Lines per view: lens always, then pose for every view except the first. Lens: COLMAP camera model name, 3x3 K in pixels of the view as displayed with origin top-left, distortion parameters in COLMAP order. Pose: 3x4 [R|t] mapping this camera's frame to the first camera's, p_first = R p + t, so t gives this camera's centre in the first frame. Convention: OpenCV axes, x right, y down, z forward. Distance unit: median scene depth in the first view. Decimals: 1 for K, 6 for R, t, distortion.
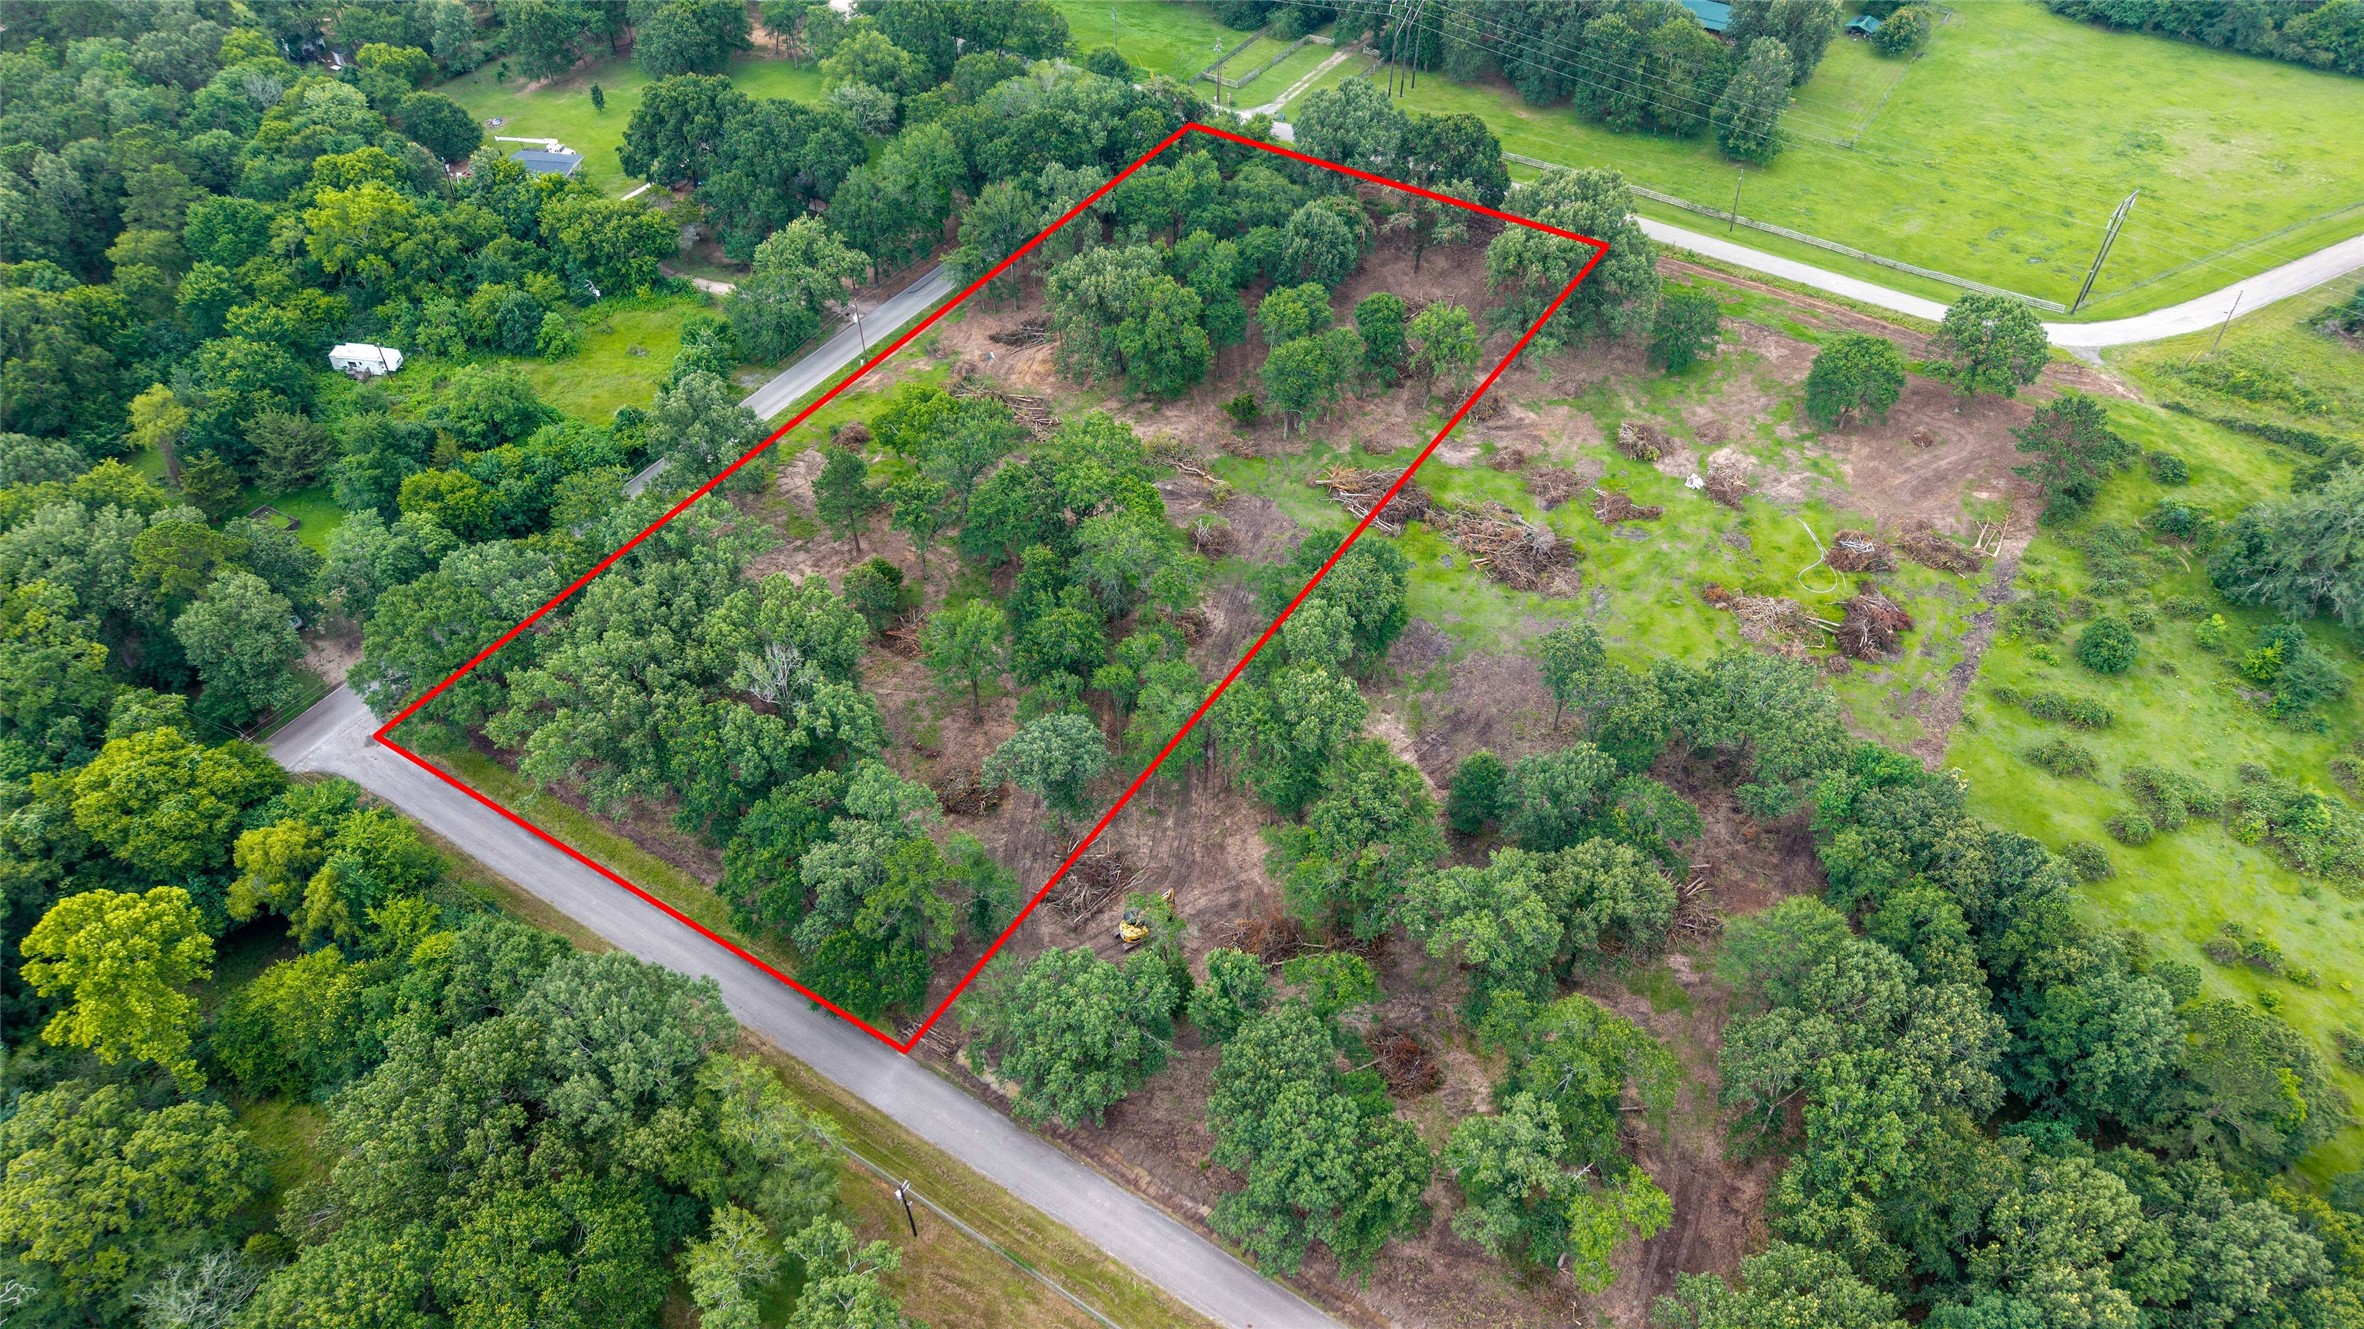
lens RADIAL K [[1588.9, 0, 1178.0], [0, 1588.9, 669.5], [0, 0, 1]] dist [0.002953, -0.001111]
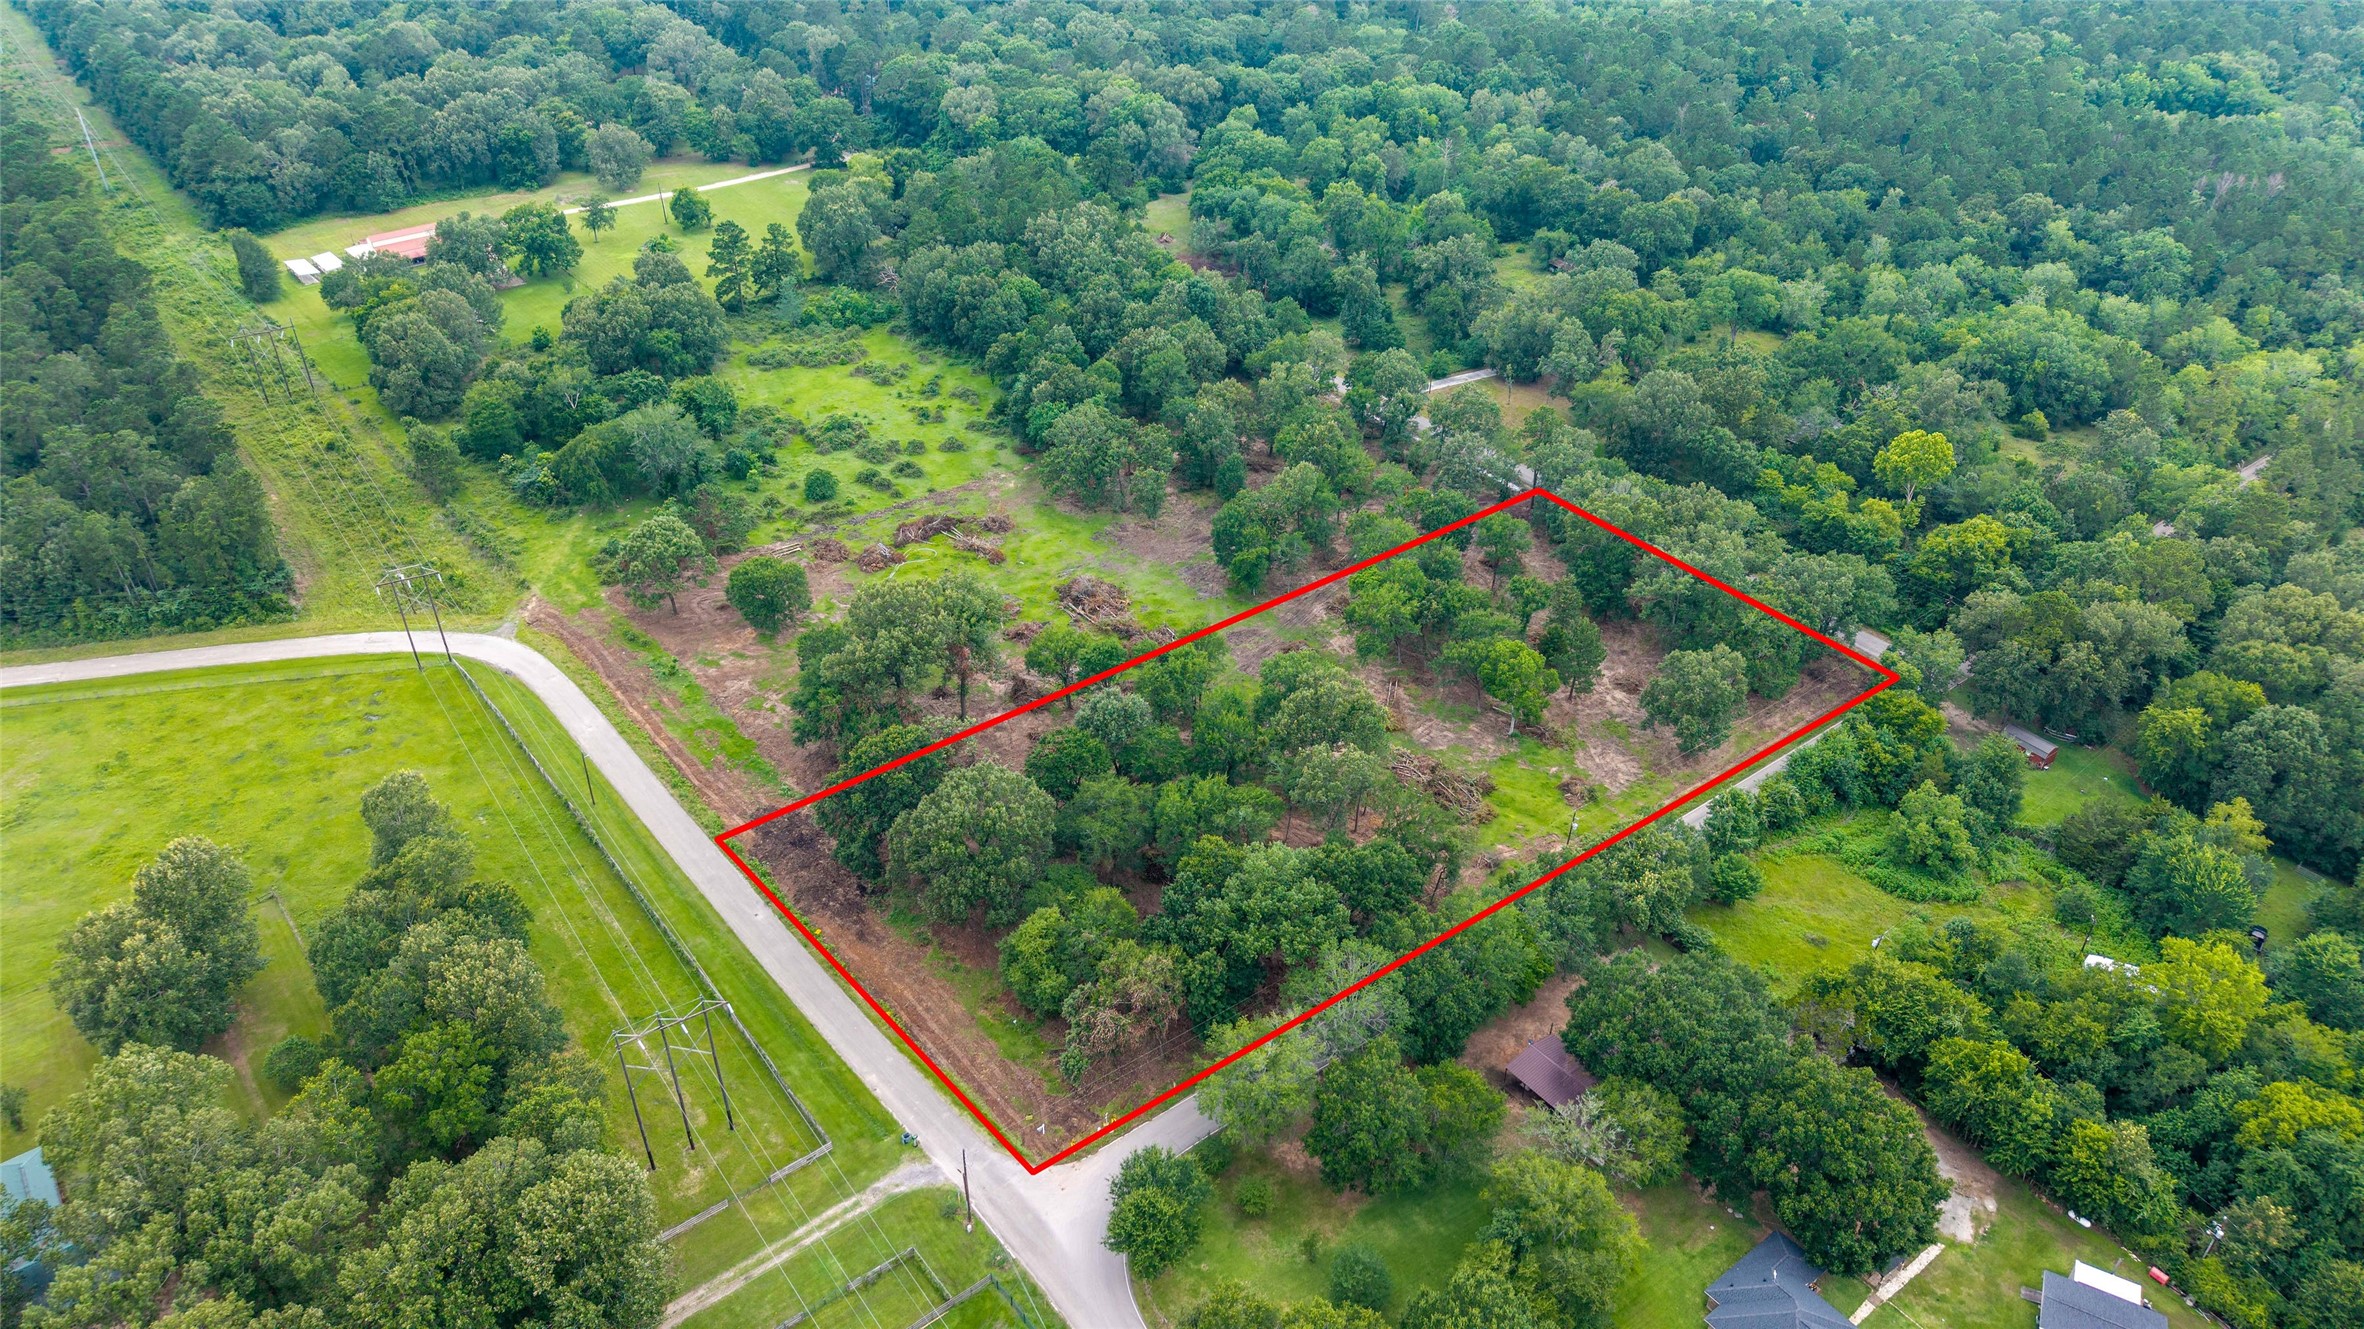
lens RADIAL K [[1600.0, 0, 1182.0], [0, 1600.0, 664.5], [0, 0, 1]] dist [0.001478, -0.002115]
pose [[-0.943496, -0.198930, 0.265034, -0.218712], [0.217996, 0.229780, 0.948514, -1.253810], [-0.249588, 0.952695, -0.173431, 1.160714]]
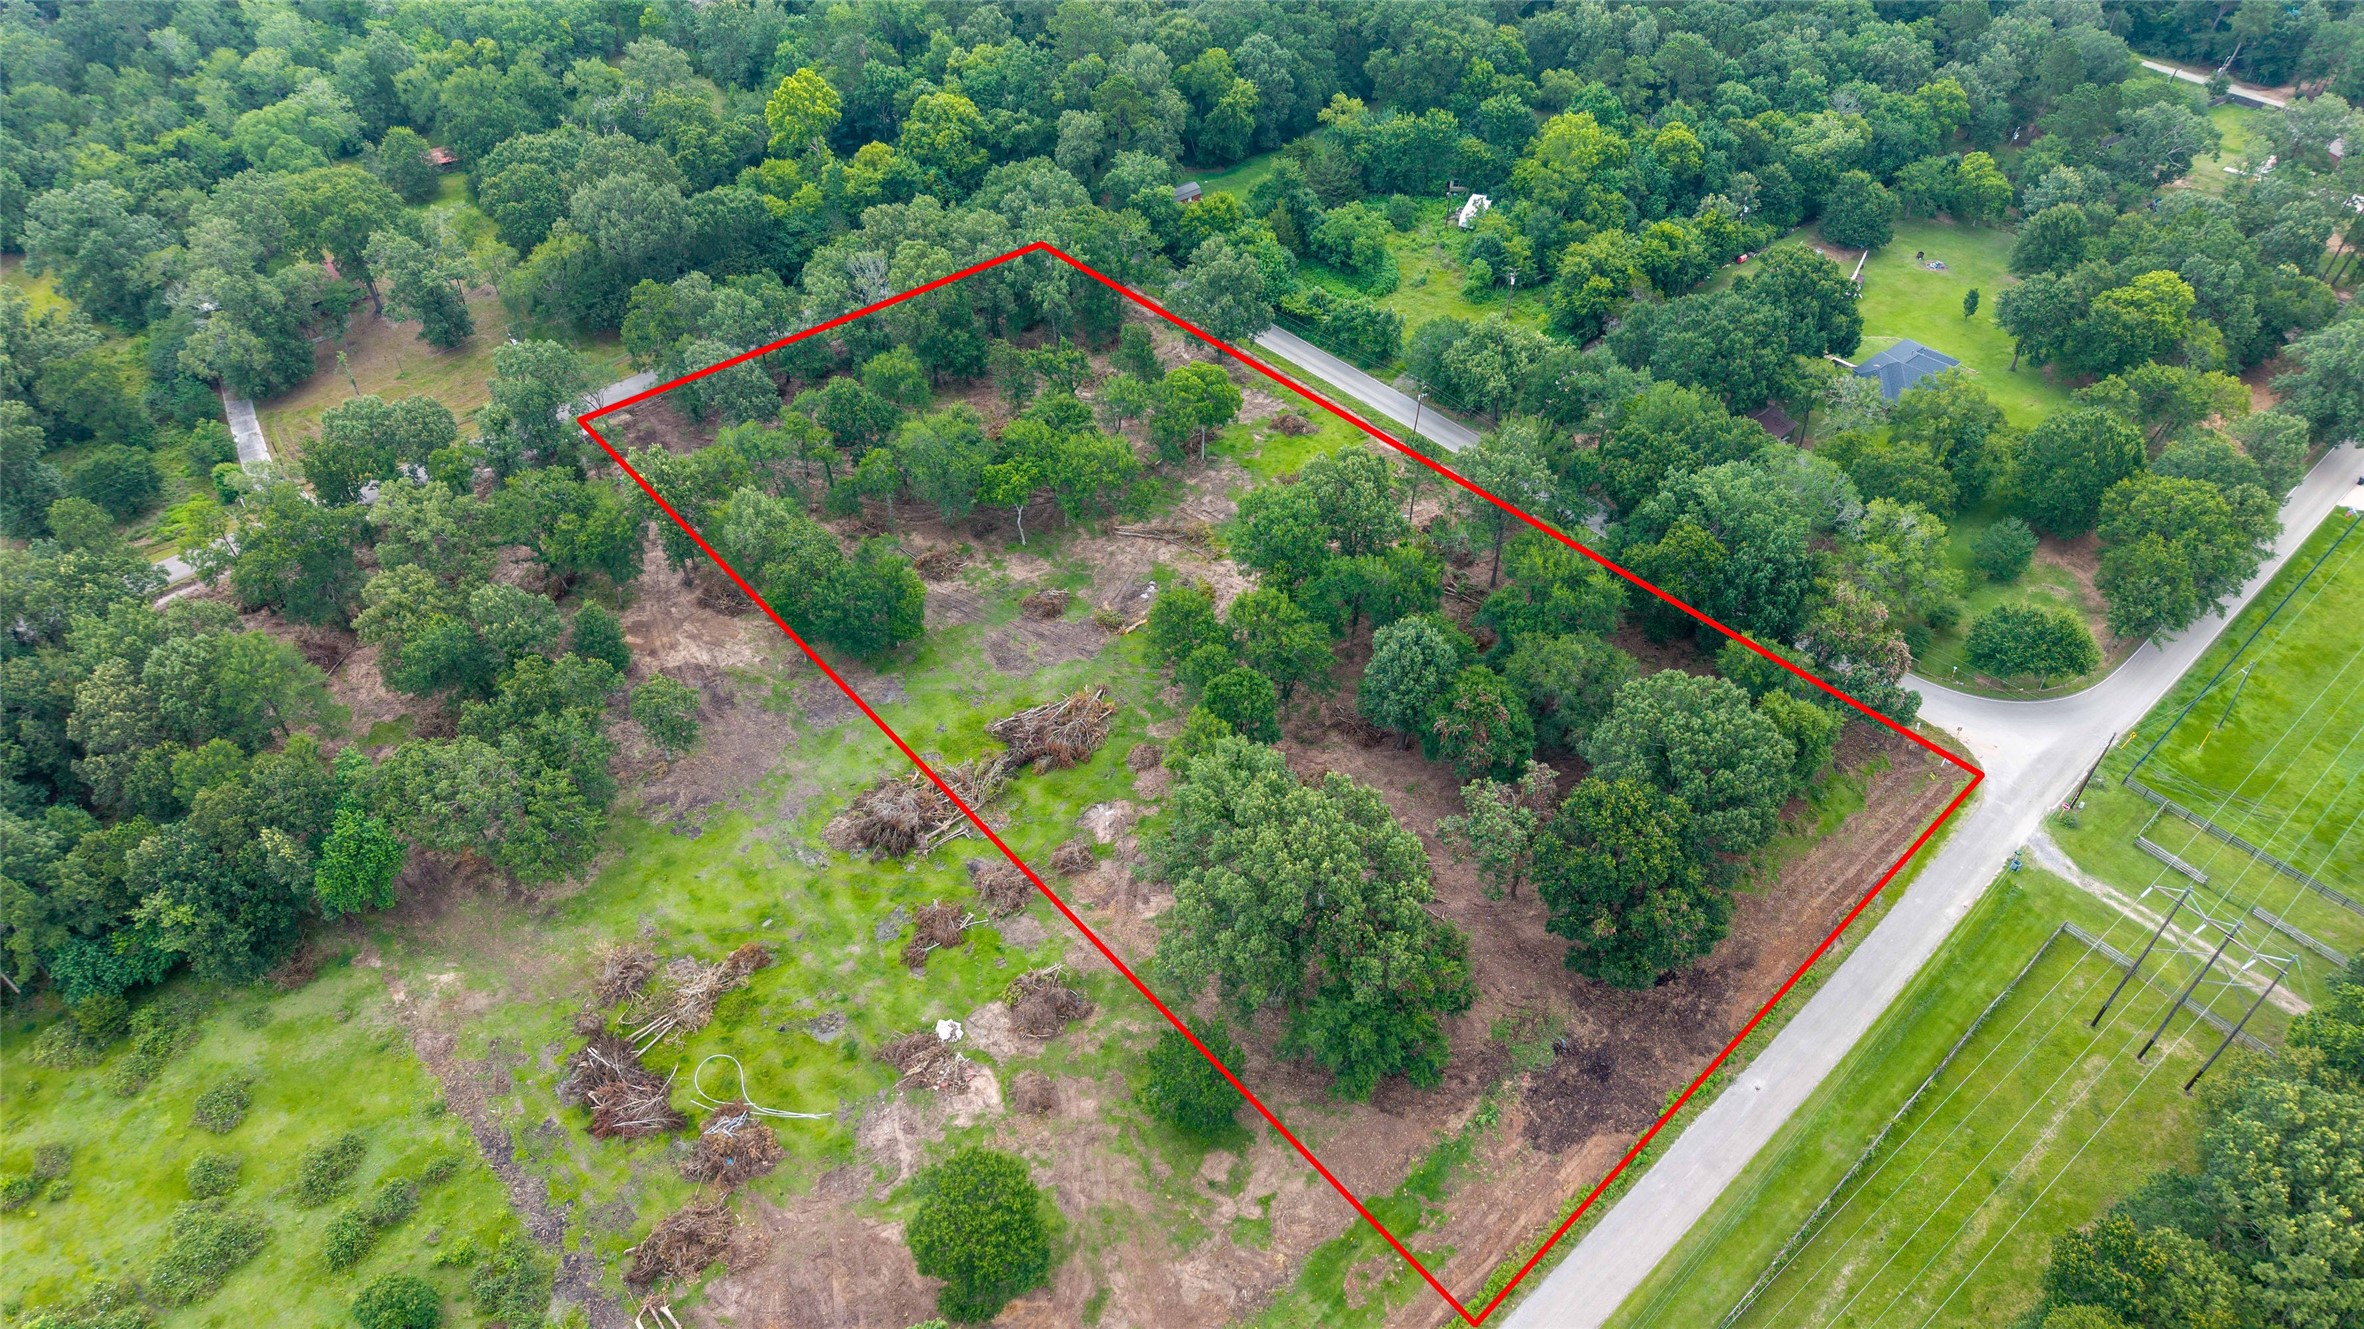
lens RADIAL K [[1590.5, 0, 1182.0], [0, 1590.5, 664.5], [0, 0, 1]] dist [0.004093, -0.006012]
pose [[-0.268204, 0.648636, -0.712277, 0.685101], [-0.678689, 0.397510, 0.617550, -0.690228], [0.683702, 0.649043, 0.333608, 0.683339]]
